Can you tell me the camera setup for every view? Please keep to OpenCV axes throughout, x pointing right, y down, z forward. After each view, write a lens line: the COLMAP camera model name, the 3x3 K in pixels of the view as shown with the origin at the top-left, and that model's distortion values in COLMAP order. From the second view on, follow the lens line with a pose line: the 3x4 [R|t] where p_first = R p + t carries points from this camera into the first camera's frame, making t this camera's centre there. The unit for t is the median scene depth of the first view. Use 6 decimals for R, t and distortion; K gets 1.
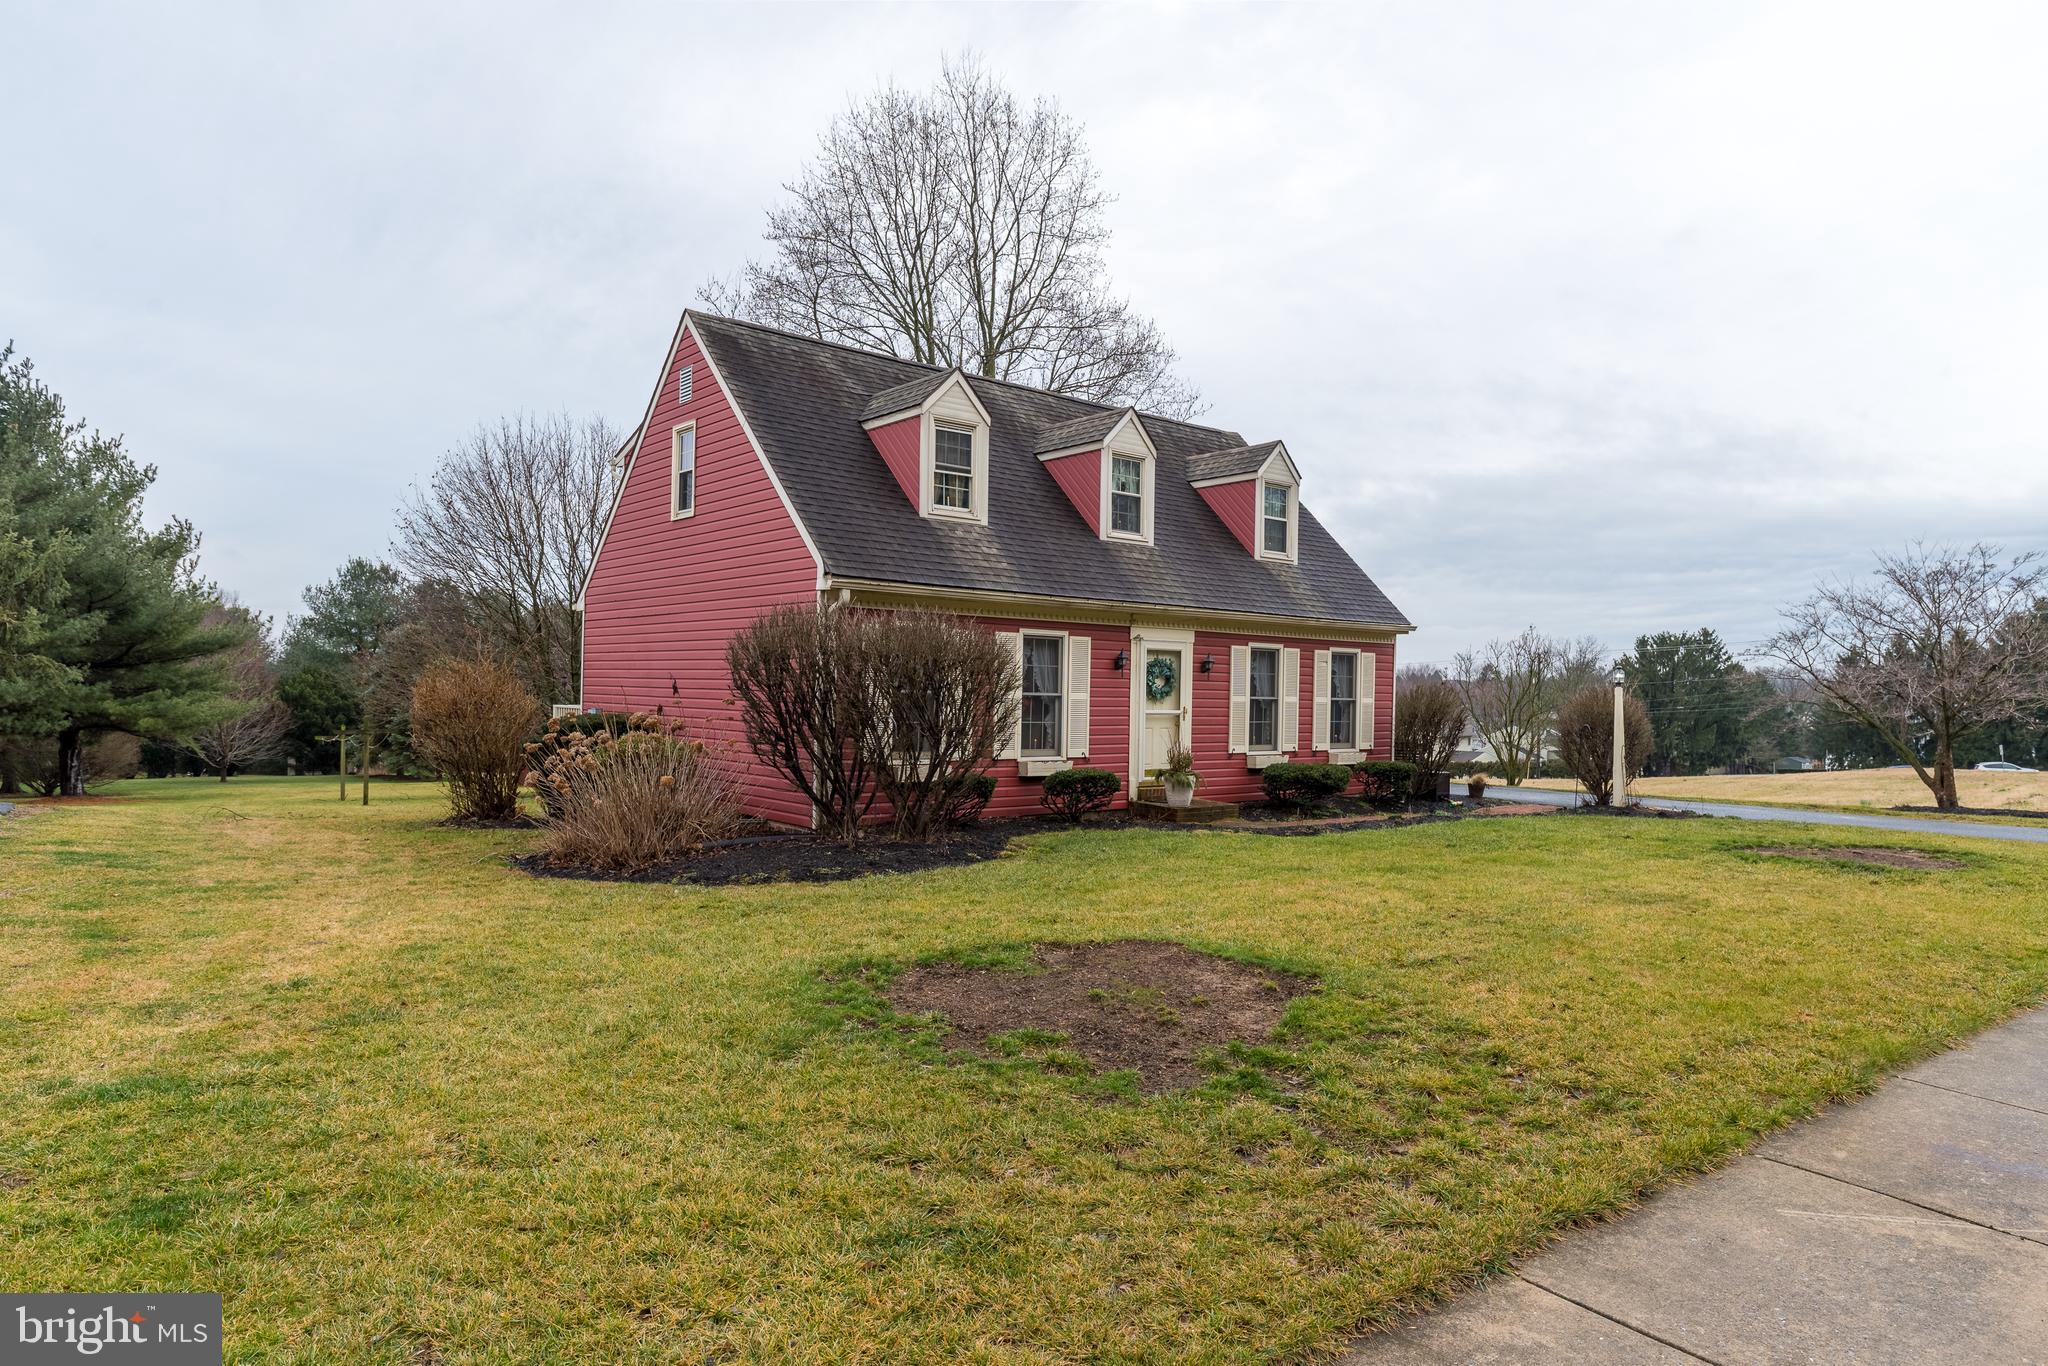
lens RADIAL K [[1183.4, 0, 1024.0], [0, 1183.4, 683.0], [0, 0, 1]] dist [0.074034, 0.000029]
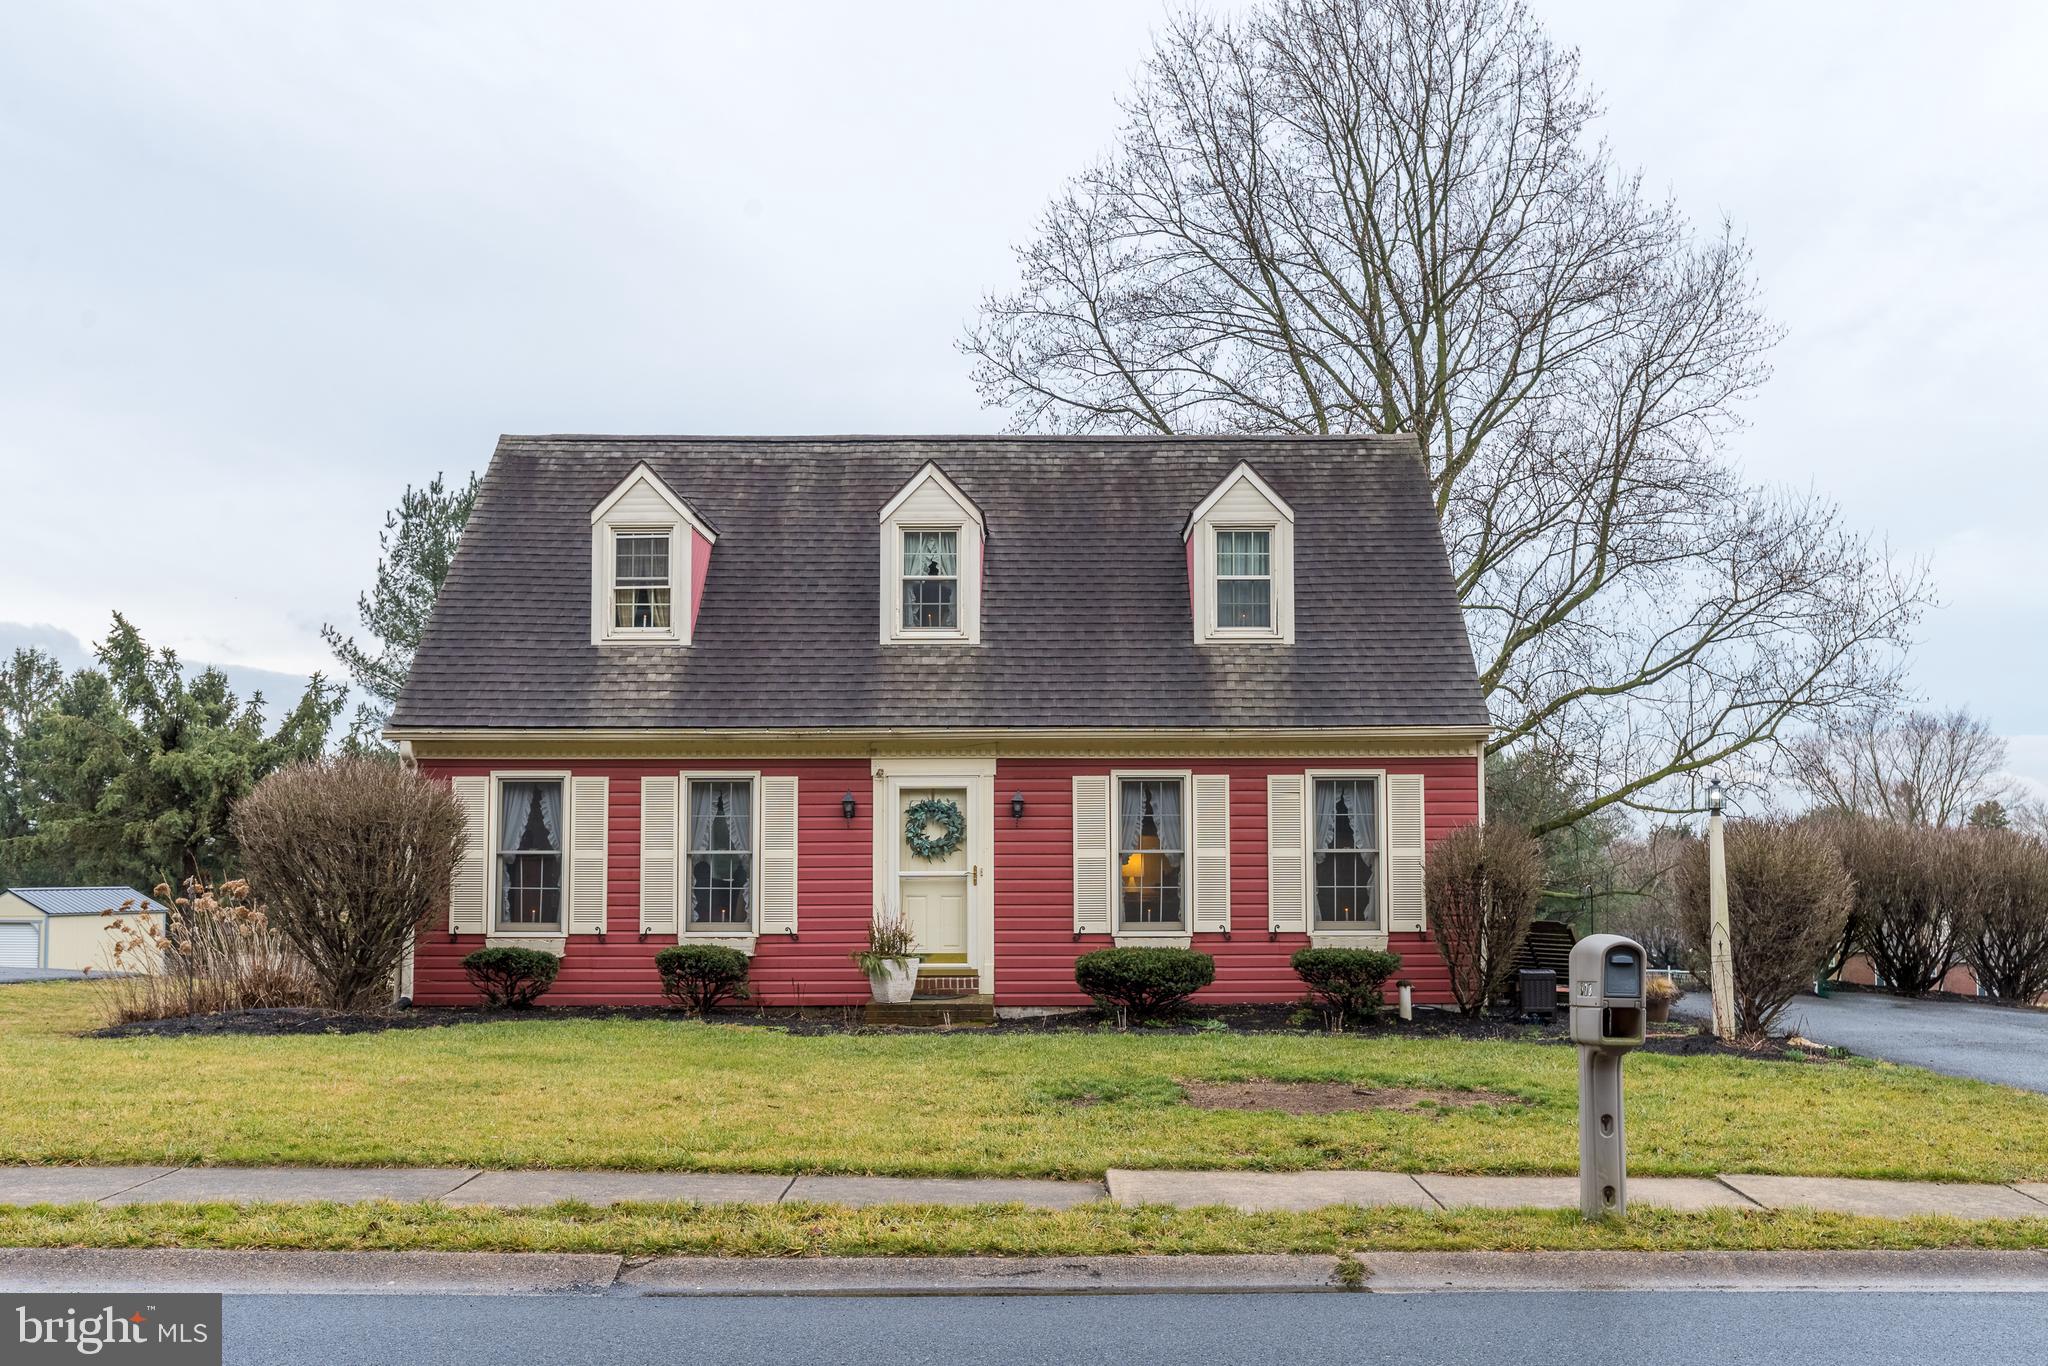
lens RADIAL K [[2081.7, 0, 1024.0], [0, 2081.7, 683.0], [0, 0, 1]] dist [0.001405, 0.000573]
pose [[0.773632, -0.058892, -0.630893, 0.967191], [0.021273, 0.997524, -0.067030, -0.005391], [0.633278, 0.038436, 0.772969, 0.038379]]
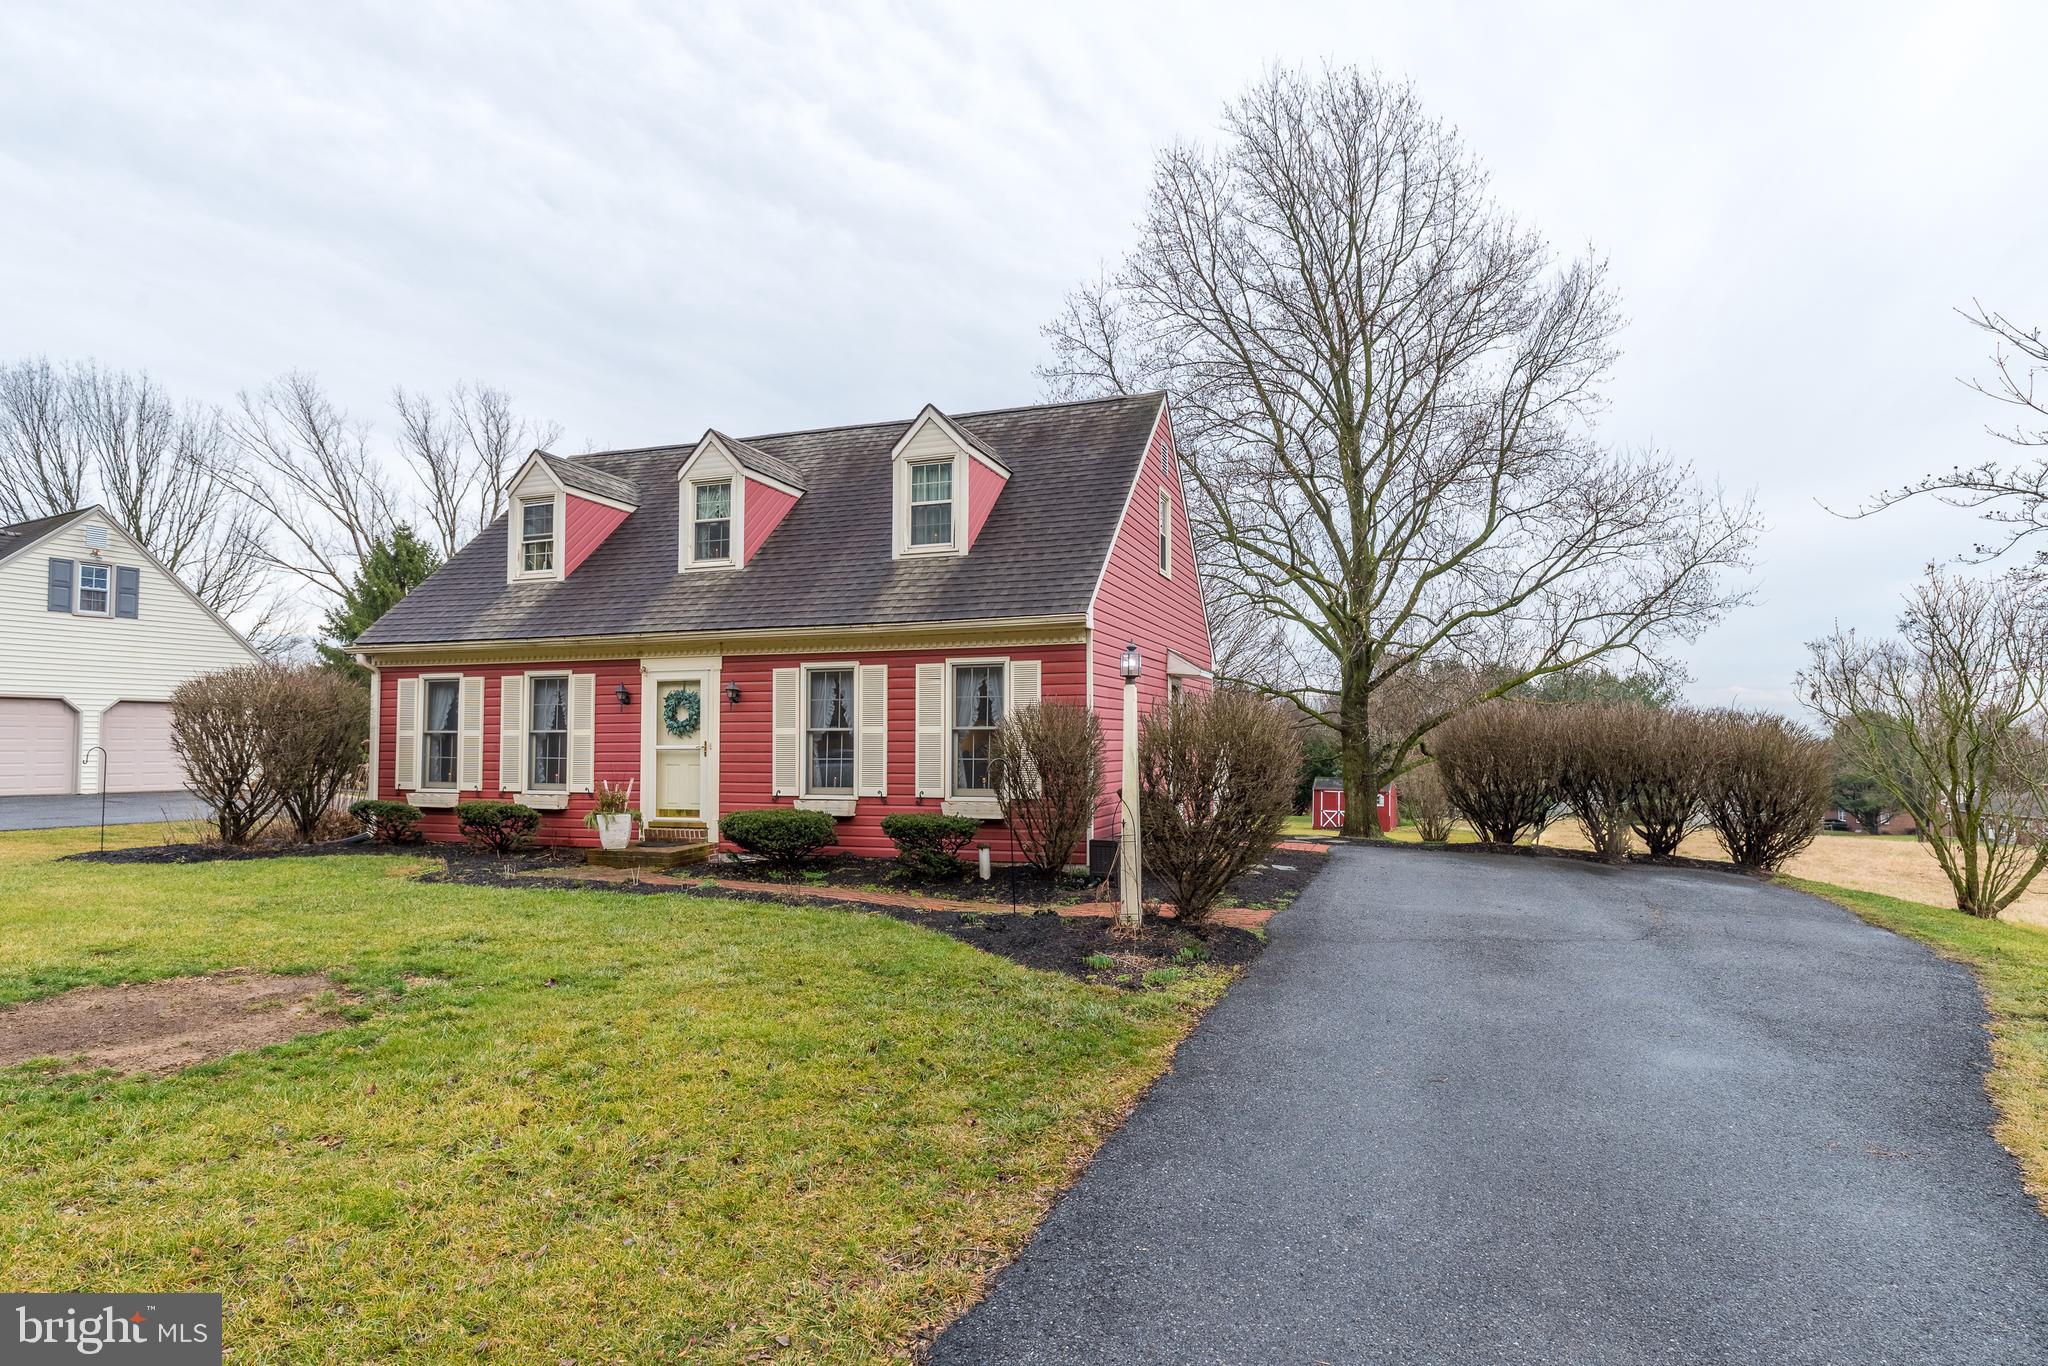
lens RADIAL K [[1041.1, 0, 1090.5], [0, 1041.1, 686.1], [0, 0, 1]] dist [0.002694, 0.000444]
pose [[0.539705, -0.053721, -0.840138, 0.972928], [0.025092, 0.998545, -0.047731, 0.023524], [0.841480, 0.004680, 0.540268, 0.821173]]
